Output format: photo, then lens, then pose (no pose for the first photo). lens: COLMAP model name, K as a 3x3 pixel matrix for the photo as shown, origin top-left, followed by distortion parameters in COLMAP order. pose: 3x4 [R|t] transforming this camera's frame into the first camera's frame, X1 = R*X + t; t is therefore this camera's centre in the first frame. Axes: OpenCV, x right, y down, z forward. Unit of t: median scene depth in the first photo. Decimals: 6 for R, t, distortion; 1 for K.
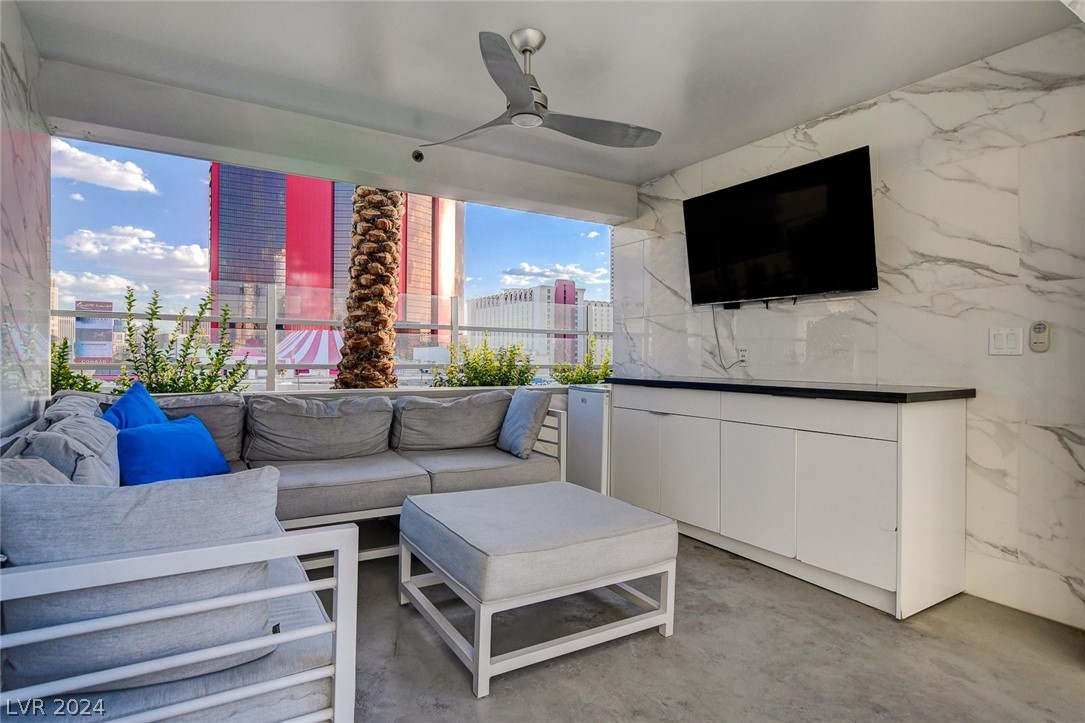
lens RADIAL K [[586.8, 0, 542.9], [0, 586.8, 356.6], [0, 0, 1]] dist [0.011745, -0.002151]
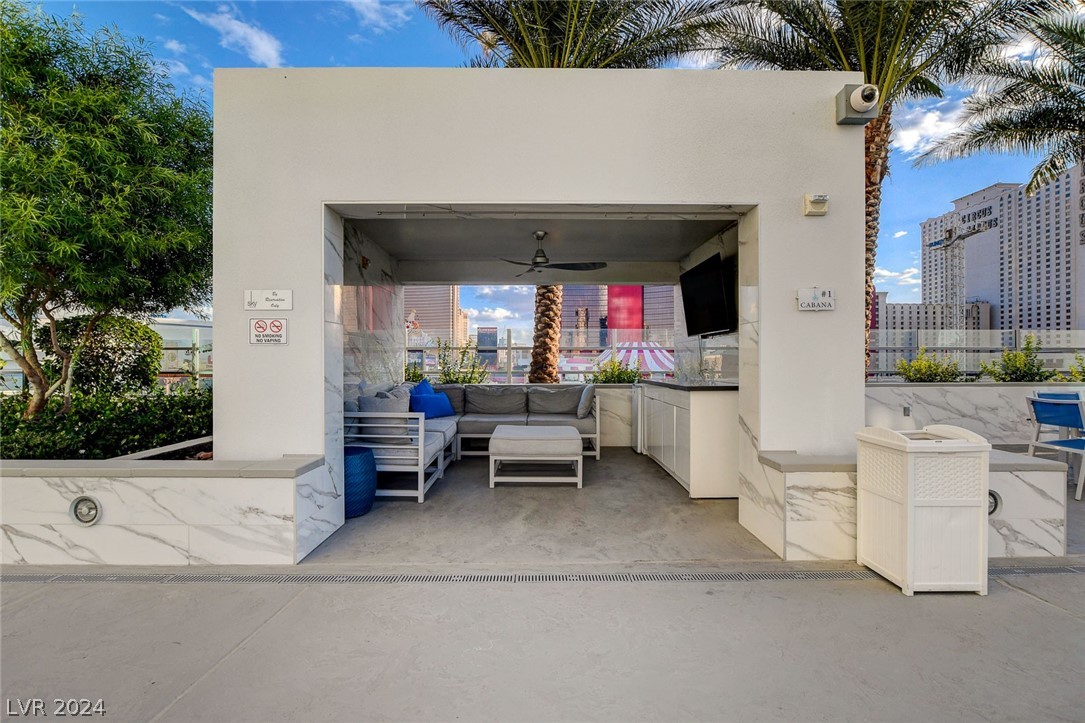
lens RADIAL K [[498.1, 0, 543.7], [0, 498.1, 363.4], [0, 0, 1]] dist [0.001442, 0.000075]
pose [[0.857831, -0.005805, -0.513900, 0.530264], [0.006694, 0.999978, -0.000121, -0.011680], [0.513889, -0.003336, 0.857850, -0.370296]]
